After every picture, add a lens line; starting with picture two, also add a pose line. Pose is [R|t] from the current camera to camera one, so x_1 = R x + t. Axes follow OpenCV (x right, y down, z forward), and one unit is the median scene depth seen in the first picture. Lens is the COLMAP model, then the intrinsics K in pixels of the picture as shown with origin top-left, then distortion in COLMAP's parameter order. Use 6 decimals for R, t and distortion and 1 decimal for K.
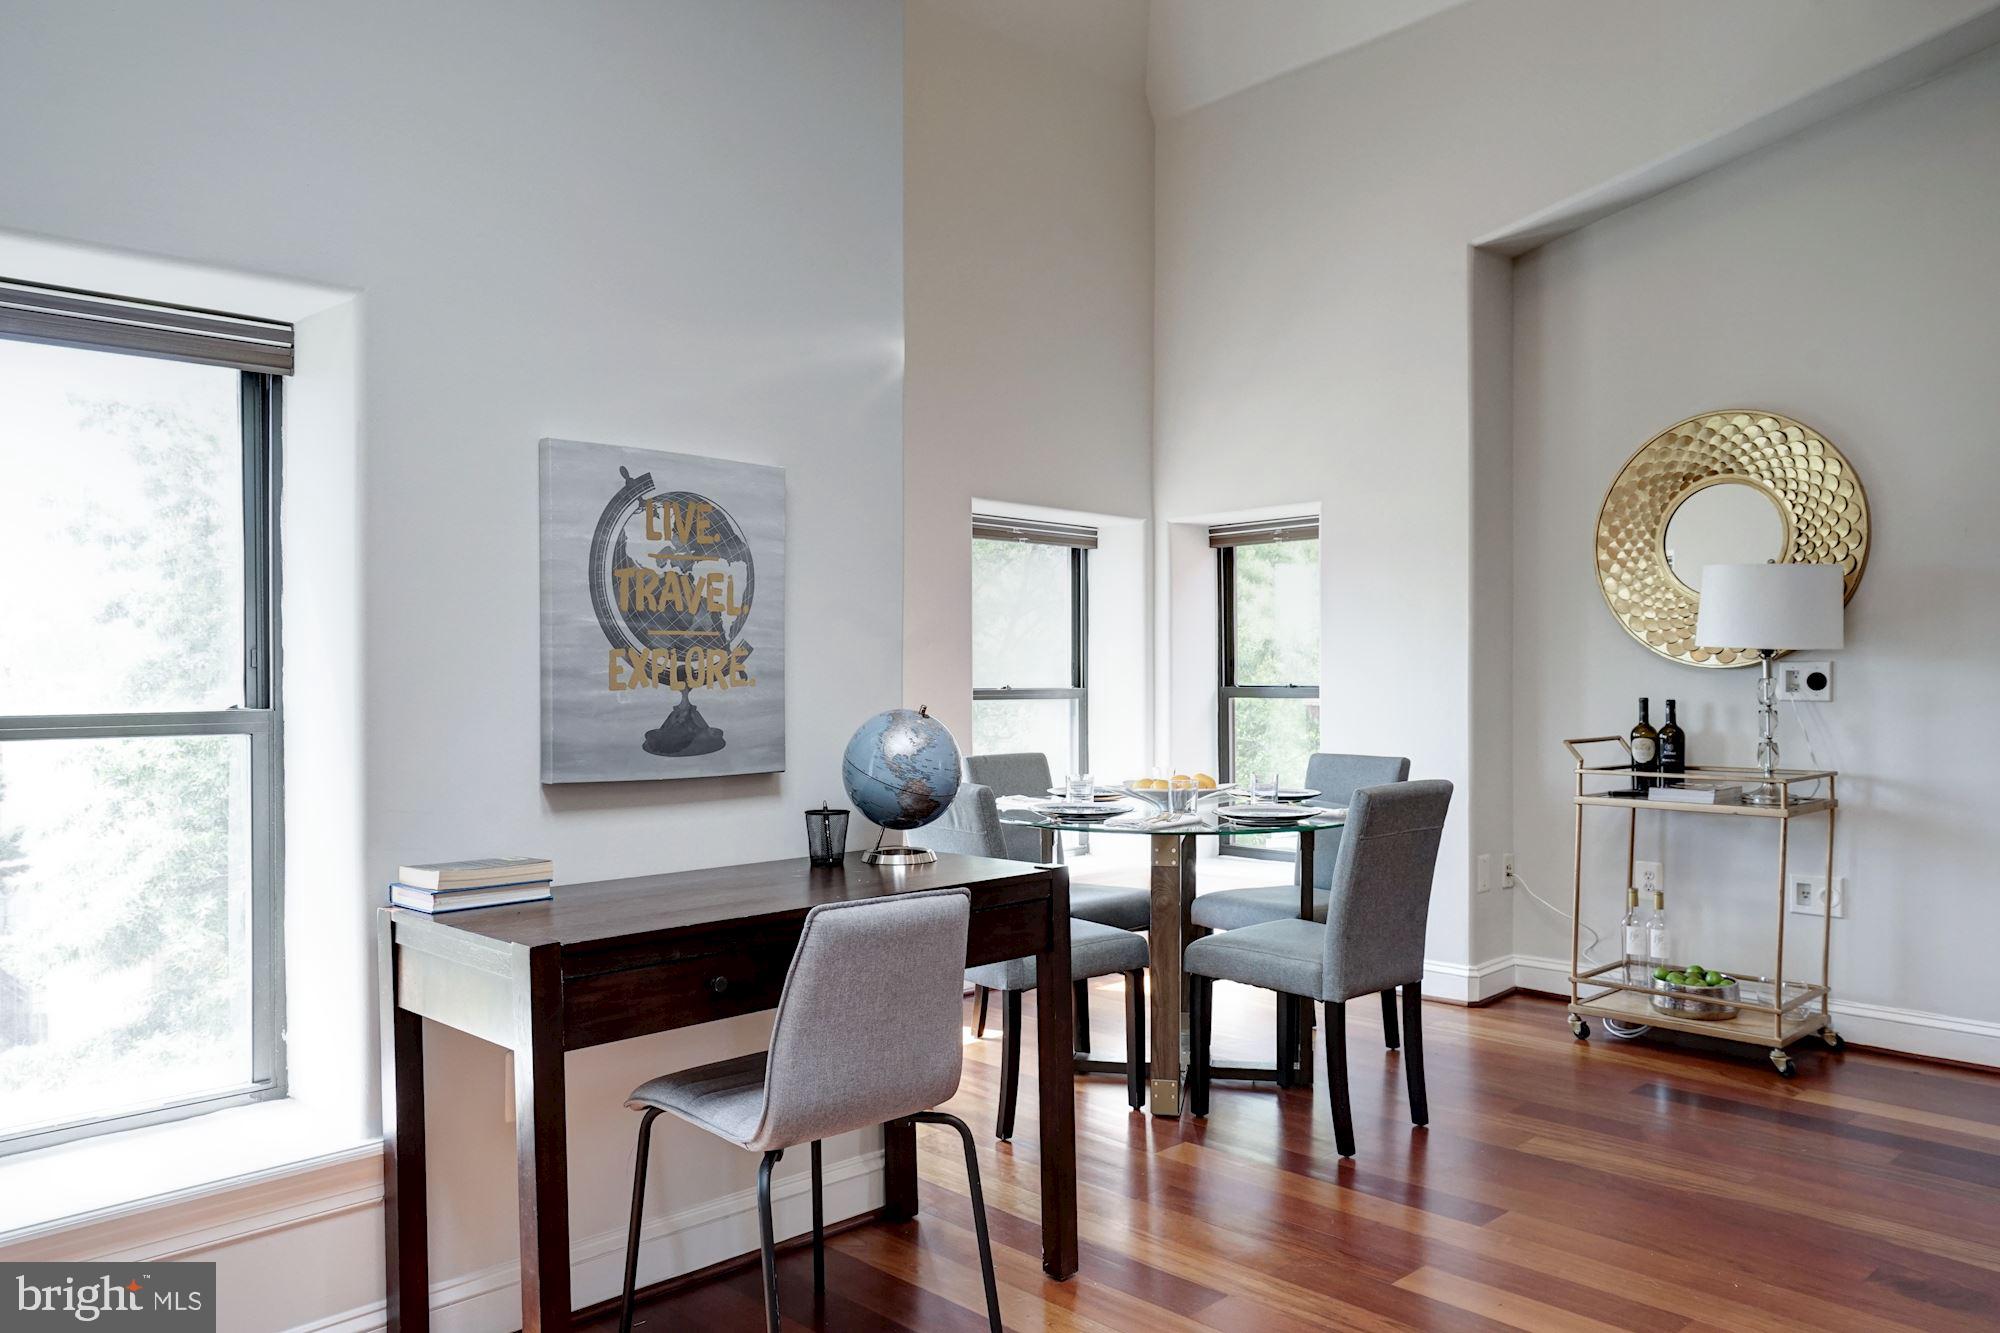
lens RADIAL K [[1448.5, 0, 991.5], [0, 1448.5, 651.8], [0, 0, 1]] dist [-0.086676, 0.179293]
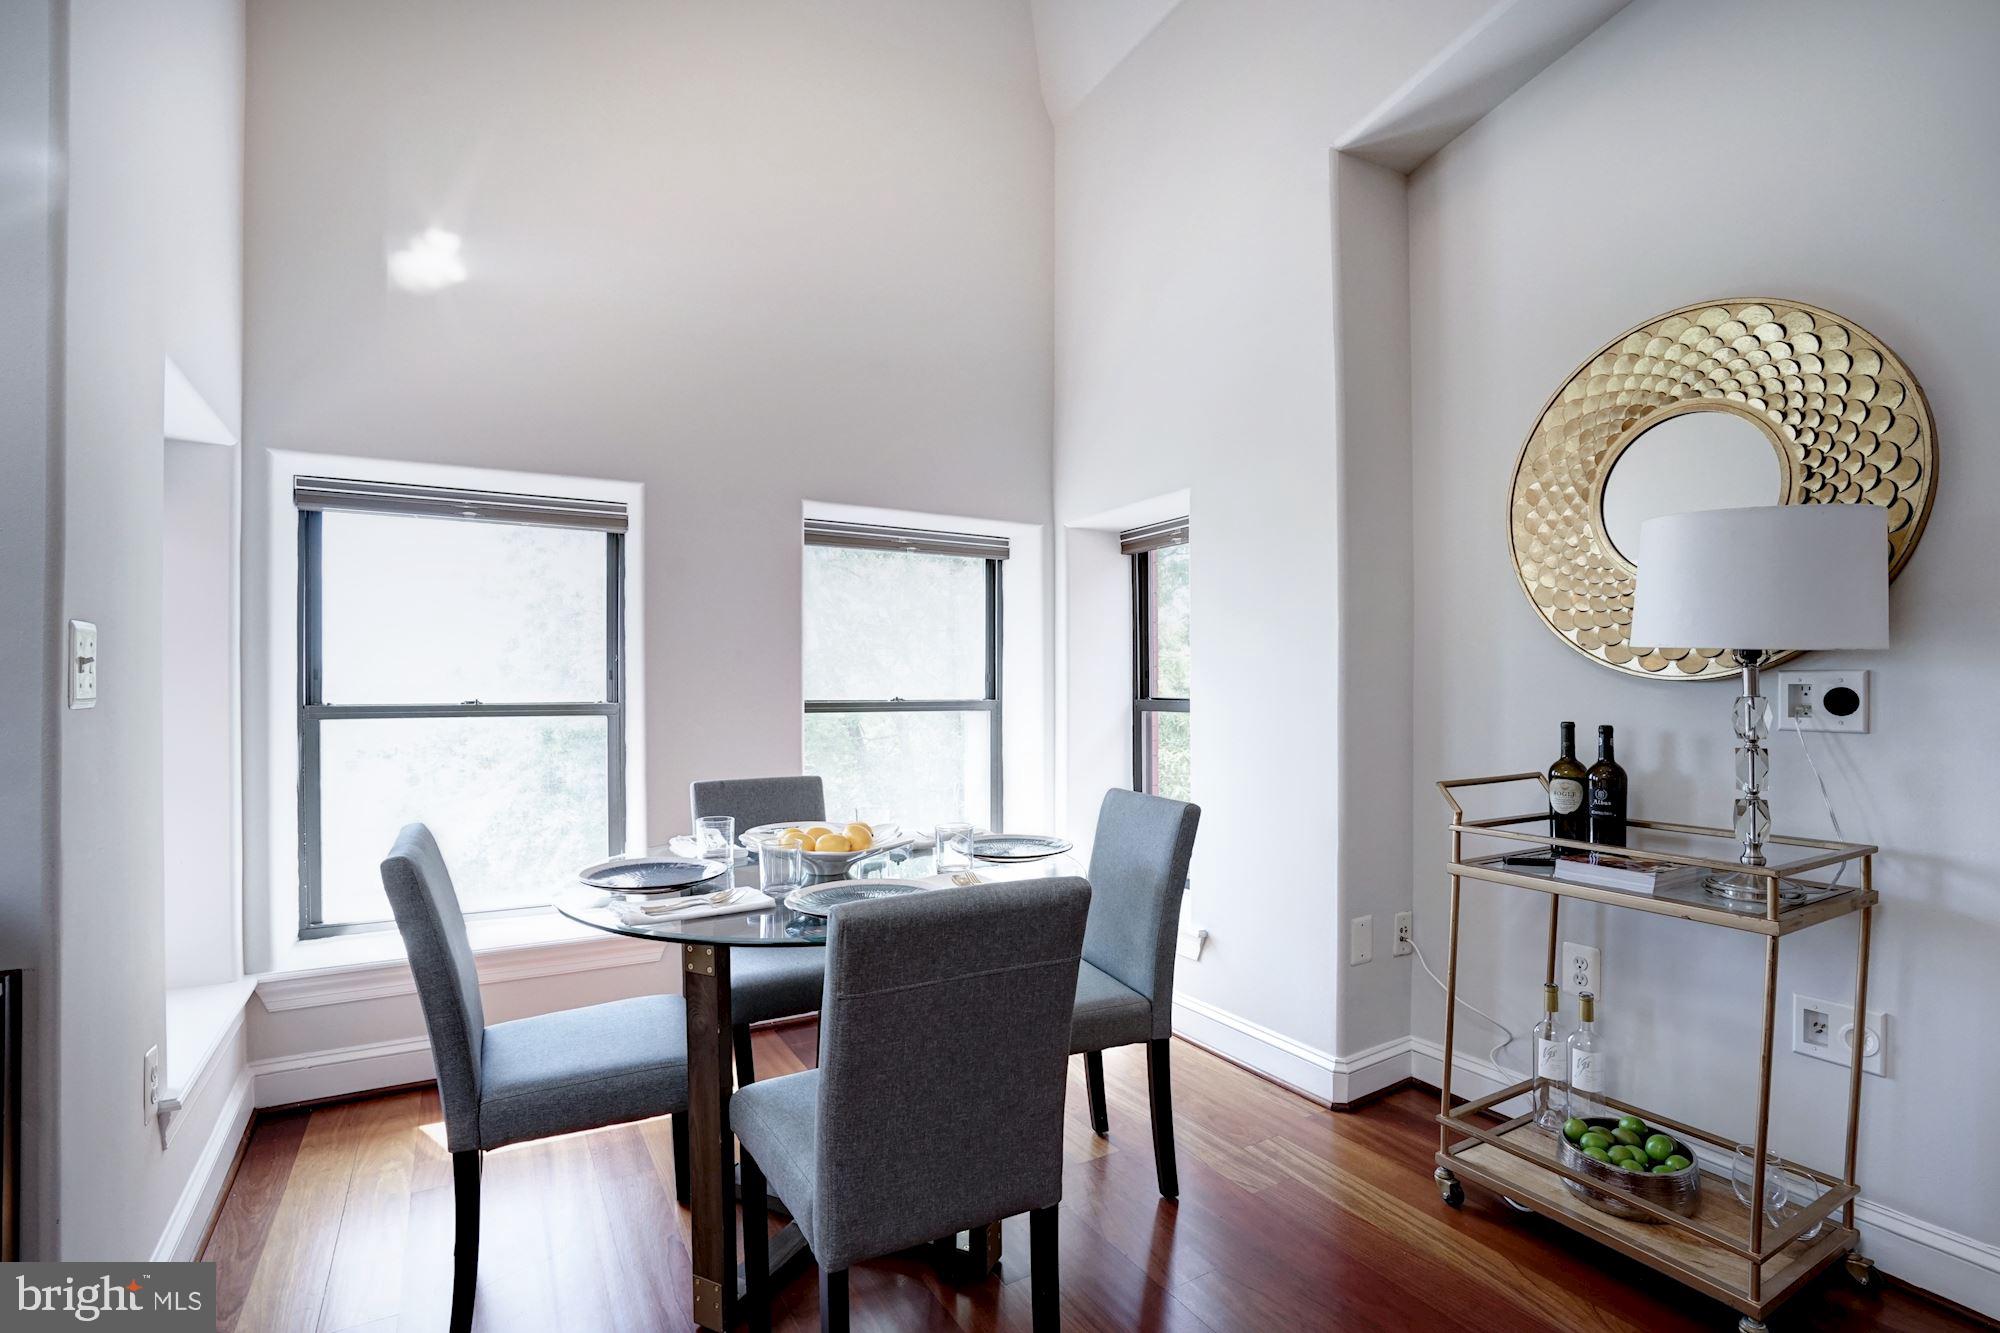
lens RADIAL K [[930.3, 0, 1000.0], [0, 930.3, 666.5], [0, 0, 1]] dist [-0.063396, 0.025235]
pose [[0.968611, -0.005031, -0.248529, 0.303558], [0.005912, 0.999979, 0.002802, 0.001595], [0.248510, -0.004183, 0.968620, 0.506789]]
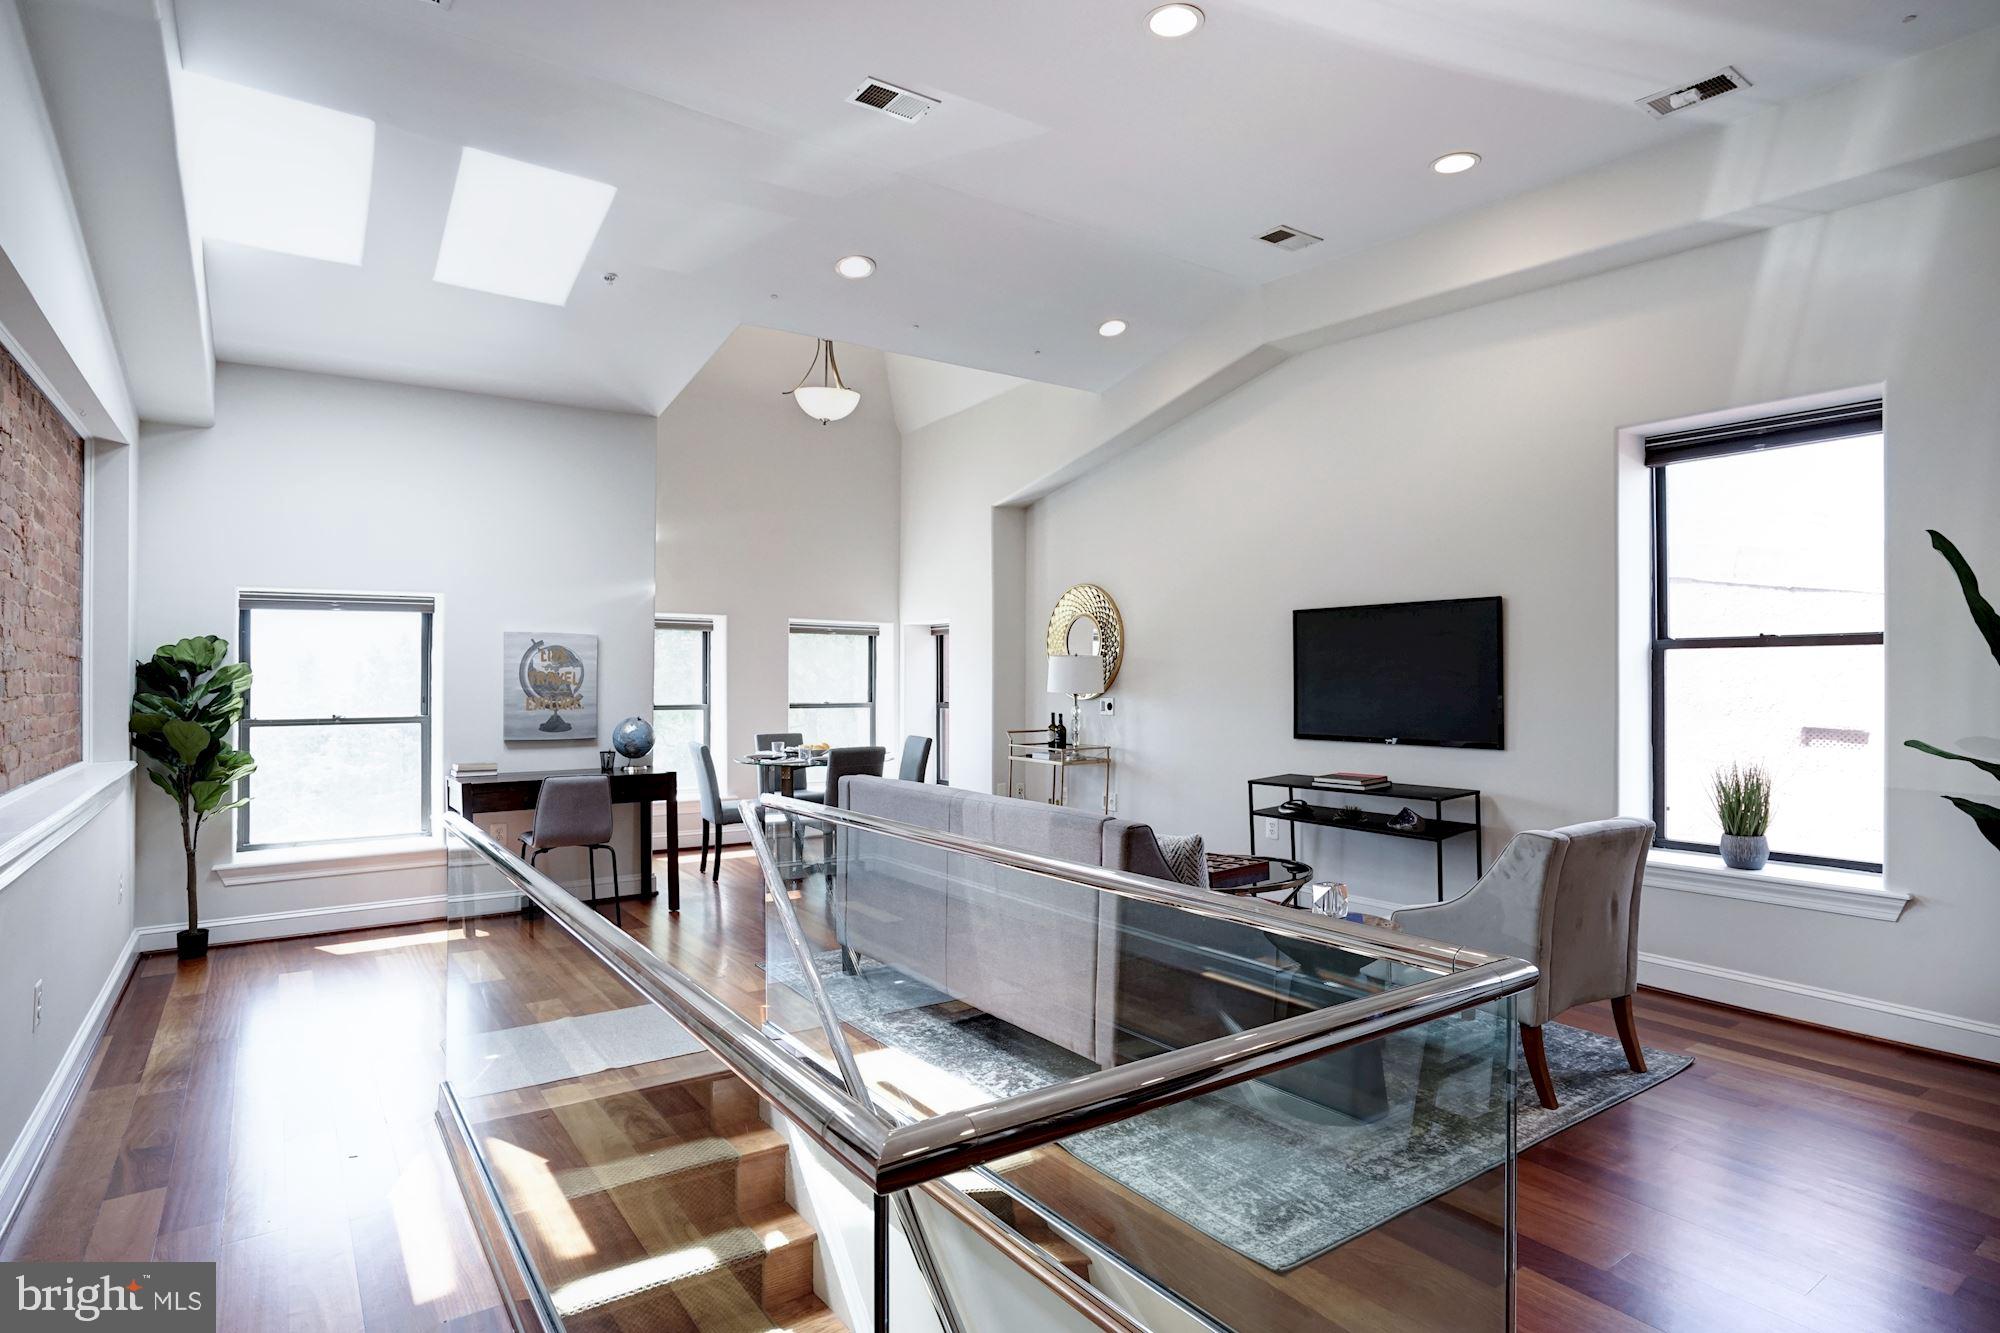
lens RADIAL K [[1024.0, 0, 993.9], [0, 1024.0, 653.8], [0, 0, 1]] dist [-0.000567, -0.024108]
pose [[0.988096, 0.002721, -0.153812, 0.628636], [-0.003477, 0.999983, -0.004650, -0.052513], [0.153797, 0.005129, 0.988089, -0.603605]]
